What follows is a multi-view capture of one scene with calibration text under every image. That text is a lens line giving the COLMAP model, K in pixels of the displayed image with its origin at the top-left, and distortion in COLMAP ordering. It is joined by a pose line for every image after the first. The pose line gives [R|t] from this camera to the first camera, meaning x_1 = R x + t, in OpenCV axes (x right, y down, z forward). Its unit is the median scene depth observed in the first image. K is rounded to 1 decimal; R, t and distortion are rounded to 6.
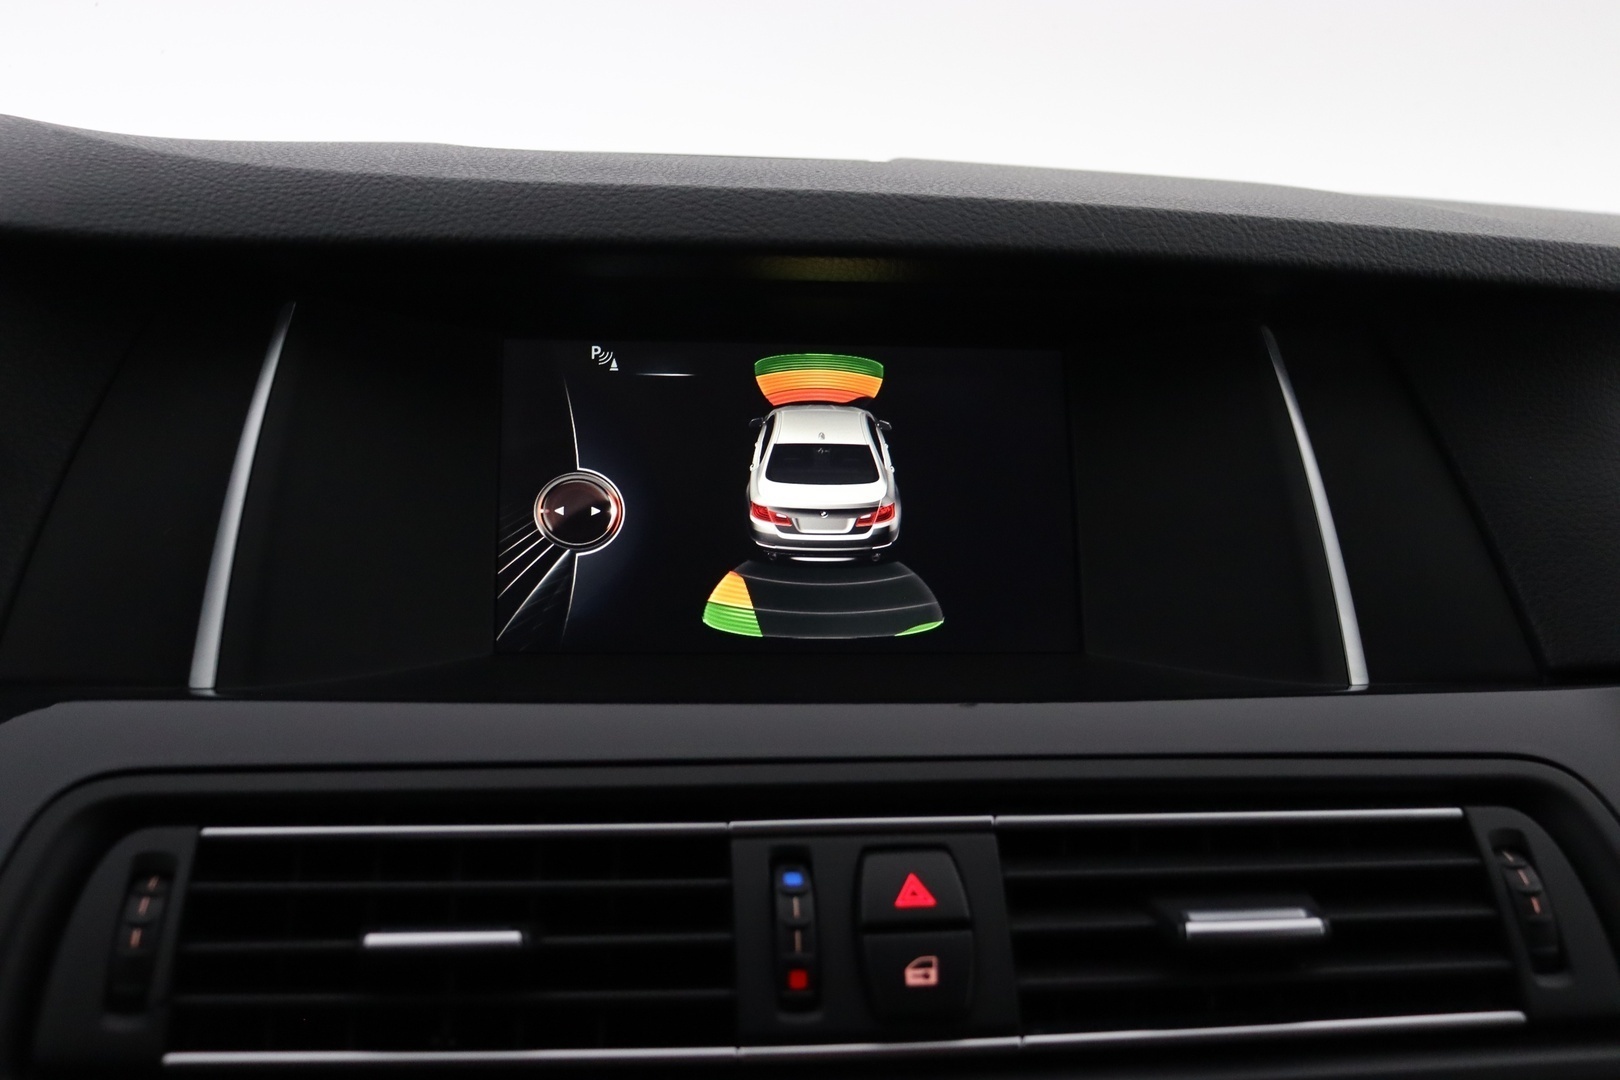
lens RADIAL K [[1819.5, 0, 817.2], [0, 1819.5, 549.1], [0, 0, 1]] dist [-0.087543, 0.028194]
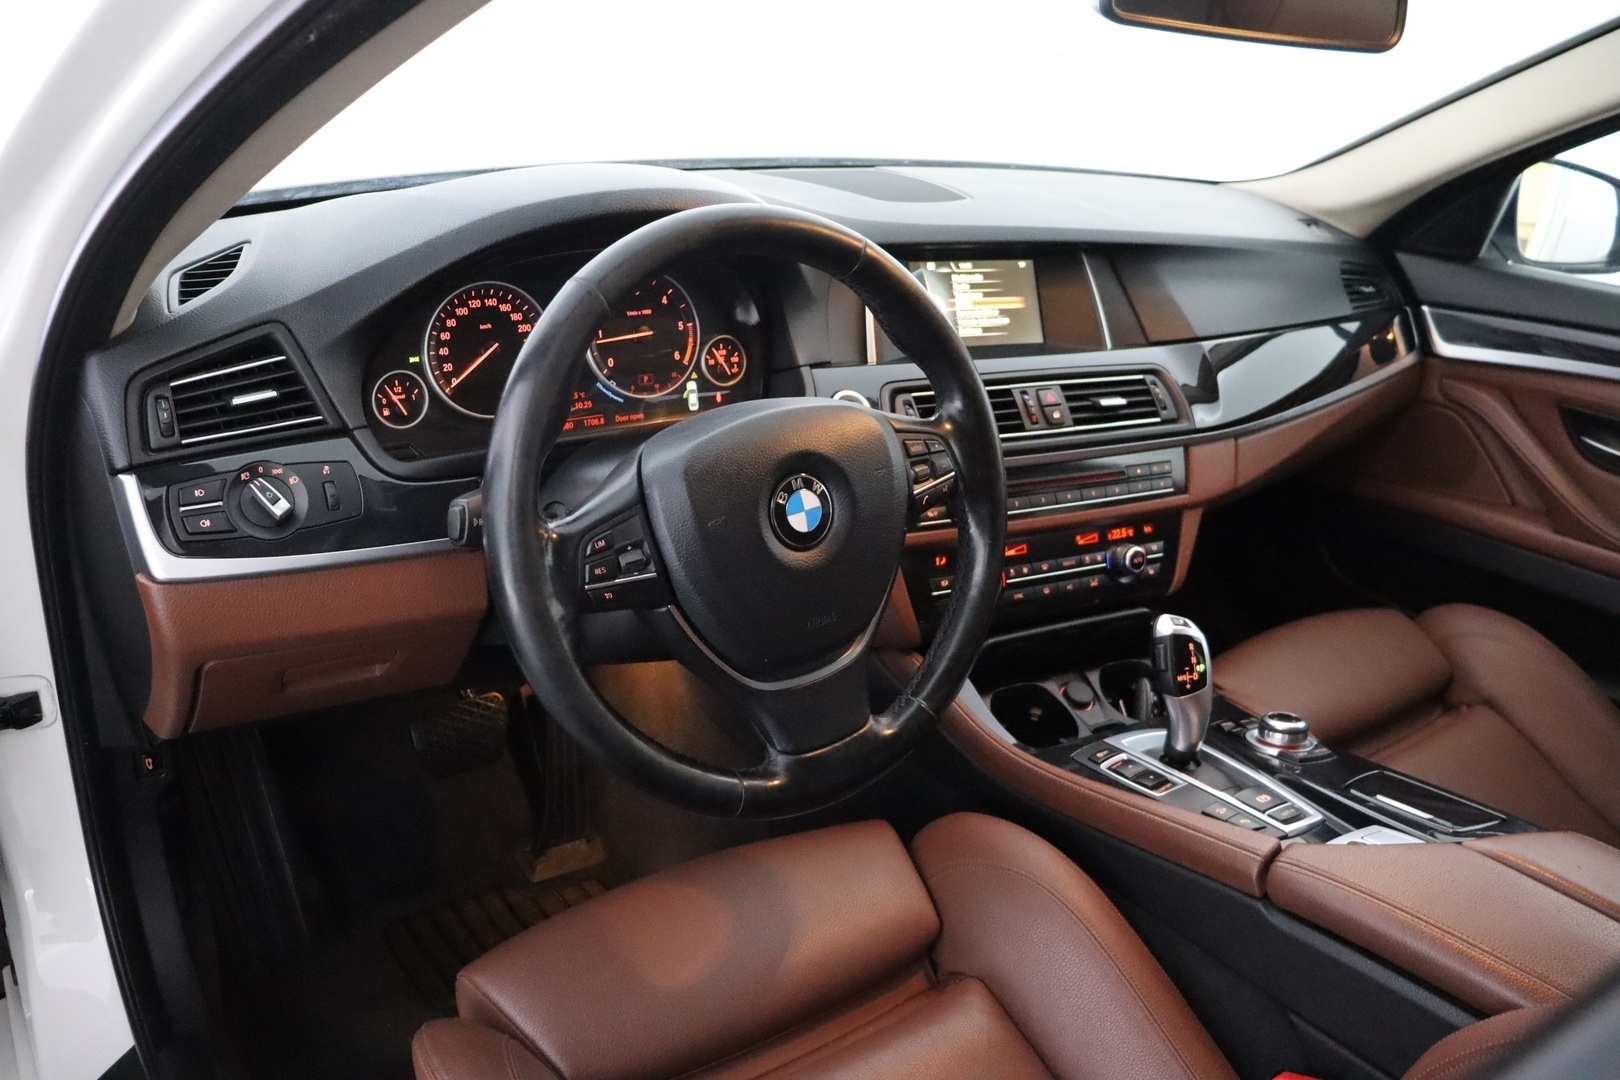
lens RADIAL K [[1366.2, 0, 810.0], [0, 1366.2, 540.0], [0, 0, 1]] dist [-0.002937, 0.000464]
pose [[0.921090, -0.090006, 0.378803, -1.663484], [-0.002291, 0.971643, 0.236440, -0.250344], [-0.389343, -0.218651, 0.894765, -1.737407]]
